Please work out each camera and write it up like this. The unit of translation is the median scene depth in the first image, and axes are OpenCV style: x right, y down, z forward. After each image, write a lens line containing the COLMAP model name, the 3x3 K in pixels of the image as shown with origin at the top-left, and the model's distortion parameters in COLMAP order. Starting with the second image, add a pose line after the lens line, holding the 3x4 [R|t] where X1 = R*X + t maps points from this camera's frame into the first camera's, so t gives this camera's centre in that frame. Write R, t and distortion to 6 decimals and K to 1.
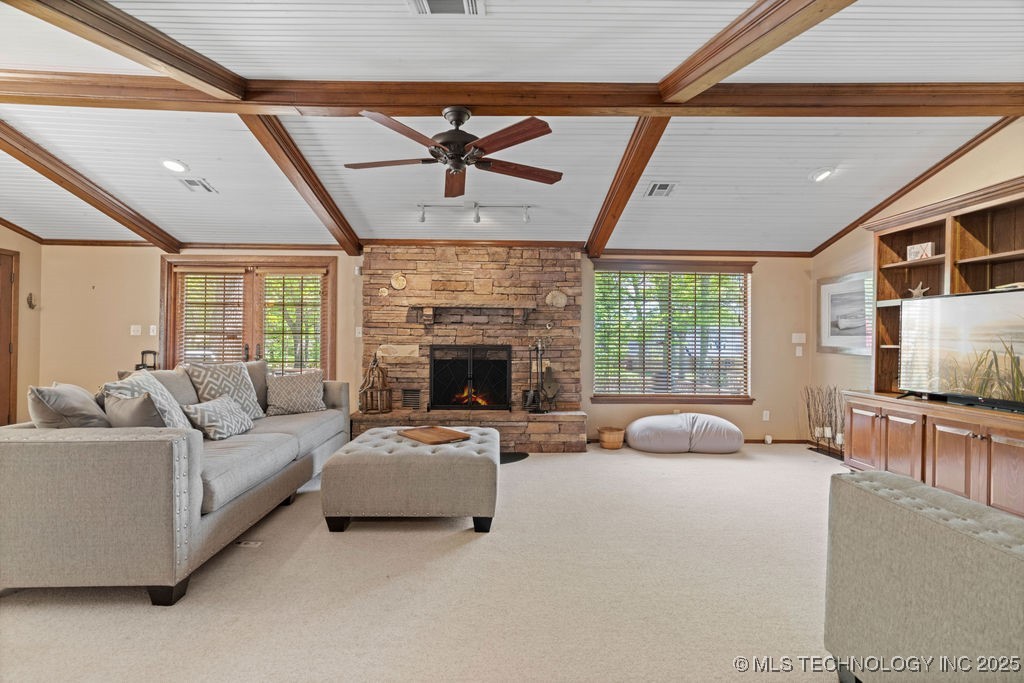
lens RADIAL K [[466.5, 0, 509.9], [0, 466.5, 343.3], [0, 0, 1]] dist [-0.006881, 0.002980]
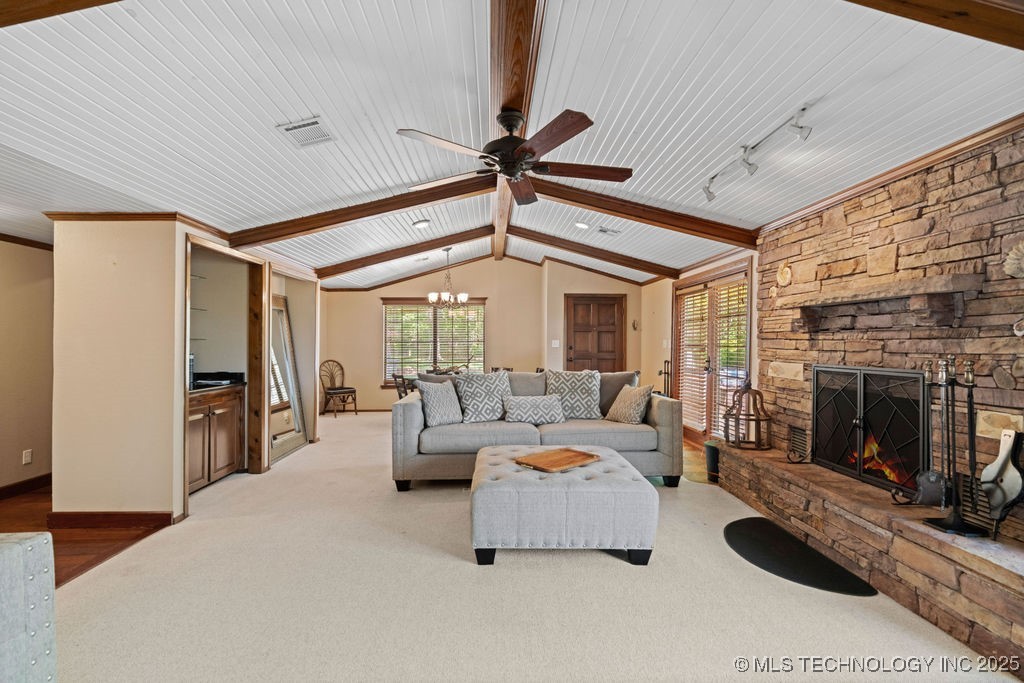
lens RADIAL K [[466.5, 0, 508.8], [0, 466.5, 344.0], [0, 0, 1]] dist [-0.006881, 0.002980]
pose [[0.013244, -0.004070, -0.999904, 0.477952], [-0.010499, 0.999936, -0.004209, -0.017801], [0.999857, 0.010554, 0.013200, 0.560568]]
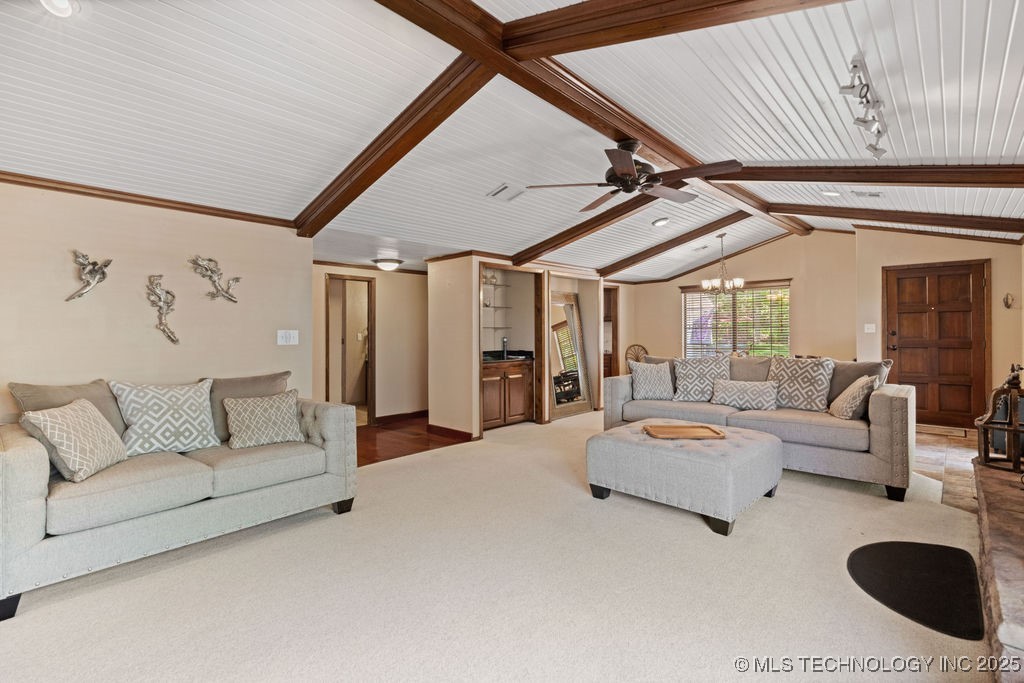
lens RADIAL K [[466.5, 0, 511.7], [0, 466.5, 335.6], [0, 0, 1]] dist [-0.006881, 0.002980]
pose [[-0.689174, 0.005390, -0.724576, 0.530393], [-0.004208, 0.999926, 0.011441, -0.017544], [0.724584, 0.010934, -0.689100, 0.895233]]
